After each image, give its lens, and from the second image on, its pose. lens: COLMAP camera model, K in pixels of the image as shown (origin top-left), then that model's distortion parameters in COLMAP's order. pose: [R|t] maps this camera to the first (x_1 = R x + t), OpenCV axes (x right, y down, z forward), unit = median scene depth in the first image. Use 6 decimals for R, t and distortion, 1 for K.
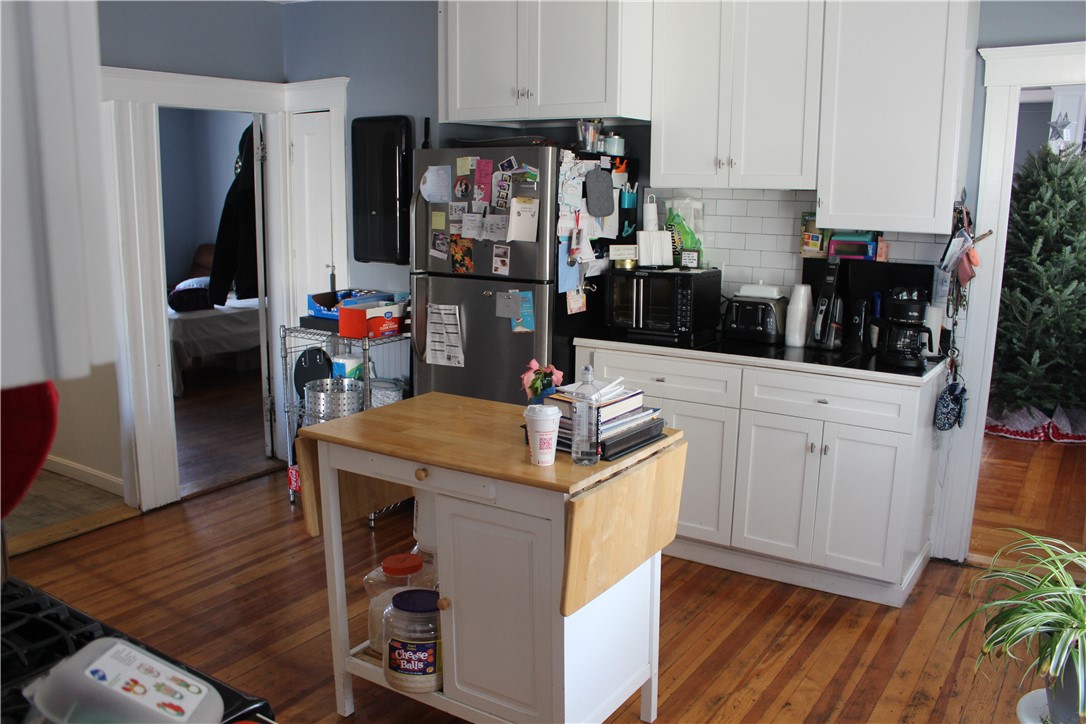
lens RADIAL K [[887.2, 0, 542.7], [0, 887.2, 363.4], [0, 0, 1]] dist [-0.104733, 0.037765]
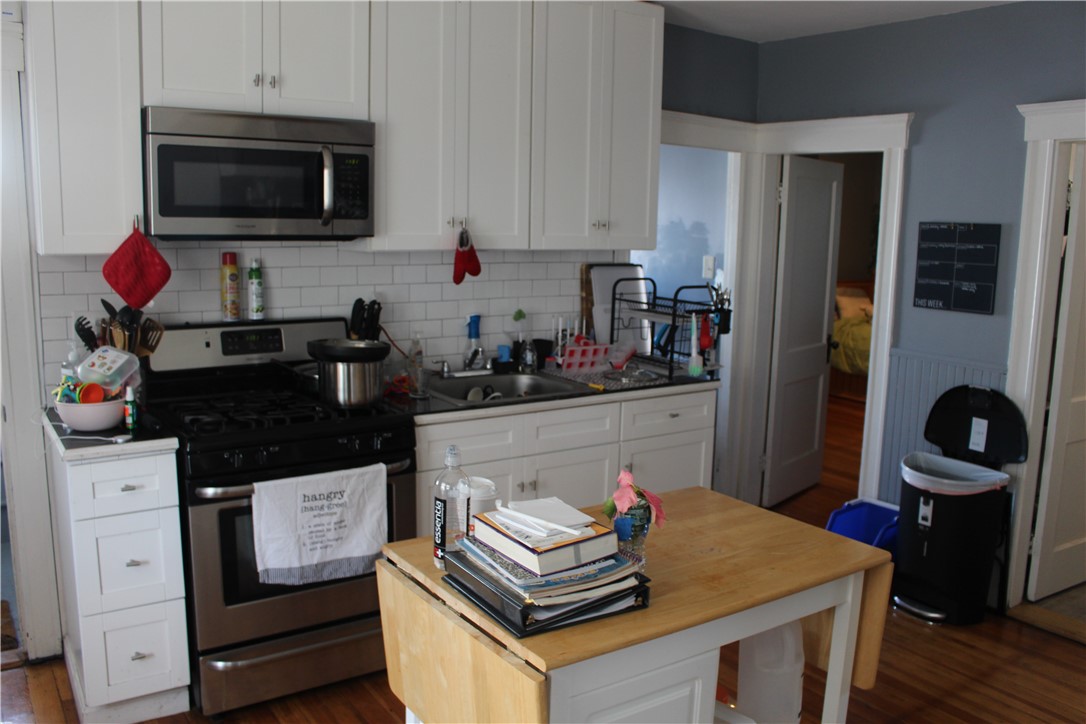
lens RADIAL K [[887.2, 0, 541.6], [0, 887.2, 361.5], [0, 0, 1]] dist [-0.104733, 0.037765]
pose [[-0.378541, 0.130579, -0.916327, 0.478457], [-0.195758, 0.956309, 0.217145, -0.176078], [0.904647, 0.261577, -0.336441, 0.808327]]
